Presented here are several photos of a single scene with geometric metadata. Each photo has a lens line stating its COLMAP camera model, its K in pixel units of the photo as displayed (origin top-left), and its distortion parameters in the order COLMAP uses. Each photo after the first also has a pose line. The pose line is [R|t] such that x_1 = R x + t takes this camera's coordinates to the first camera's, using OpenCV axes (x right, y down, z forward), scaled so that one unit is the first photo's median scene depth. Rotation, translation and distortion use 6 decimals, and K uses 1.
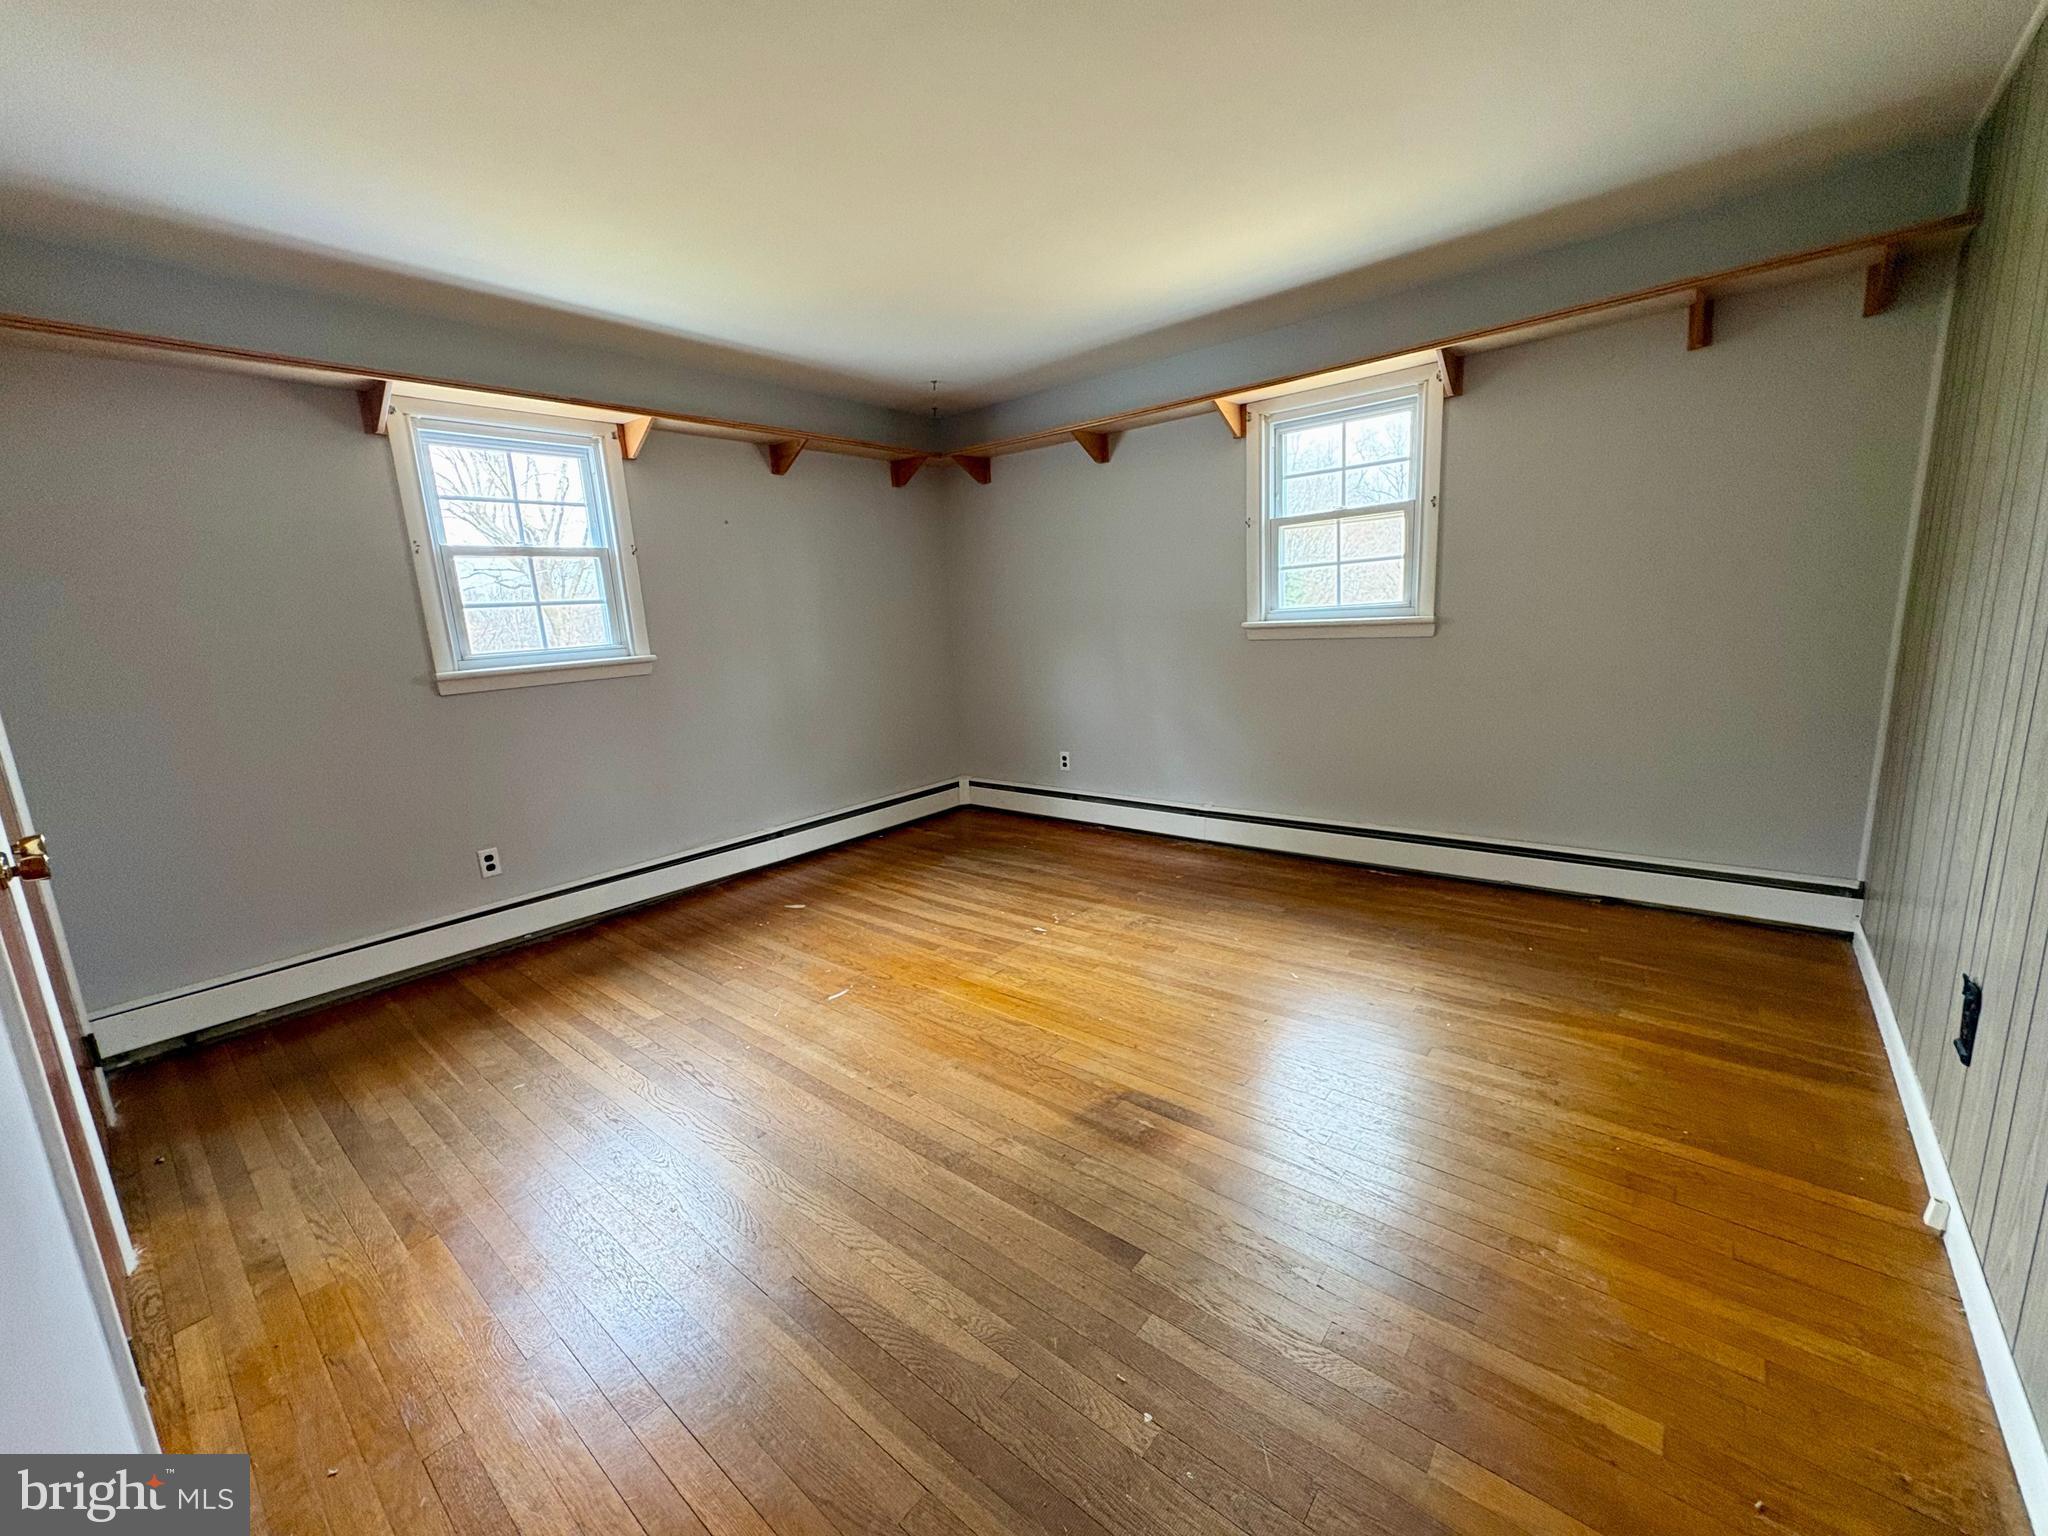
lens RADIAL K [[816.5, 0, 1023.9], [0, 816.5, 767.6], [0, 0, 1]] dist [-0.001838, 0.000669]
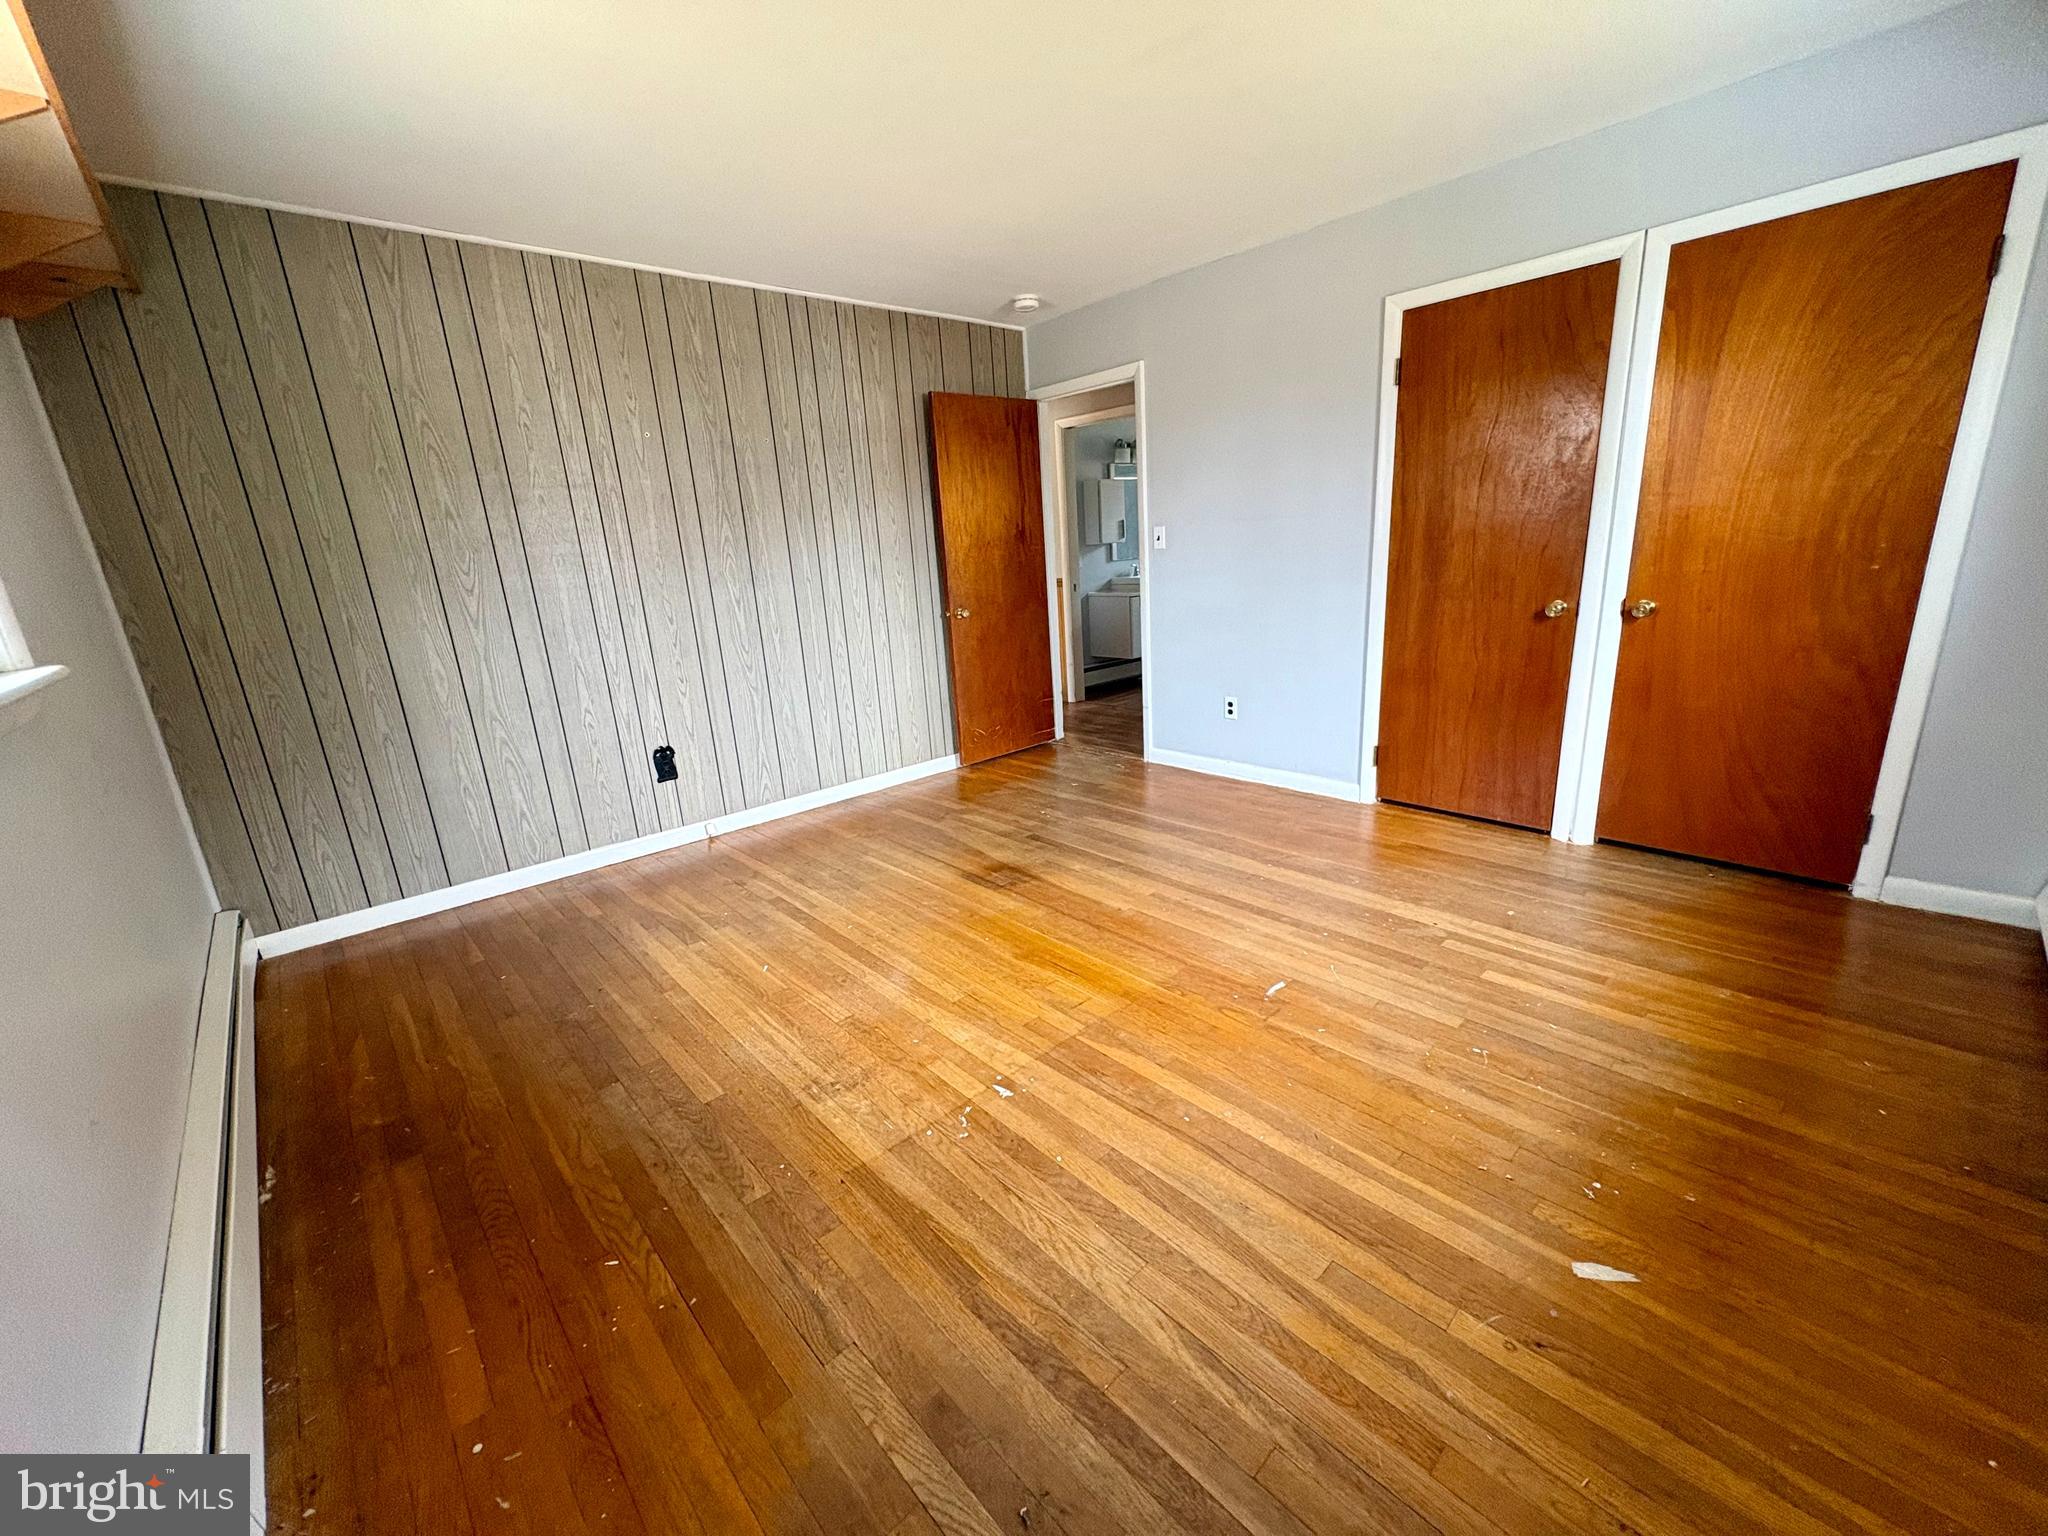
lens RADIAL K [[816.5, 0, 1025.8], [0, 816.5, 766.8], [0, 0, 1]] dist [-0.001838, 0.000669]
pose [[-0.984599, 0.075814, 0.157534, -0.108194], [0.138380, 0.888645, 0.437220, -0.268328], [-0.106845, 0.452286, -0.885450, 1.419708]]
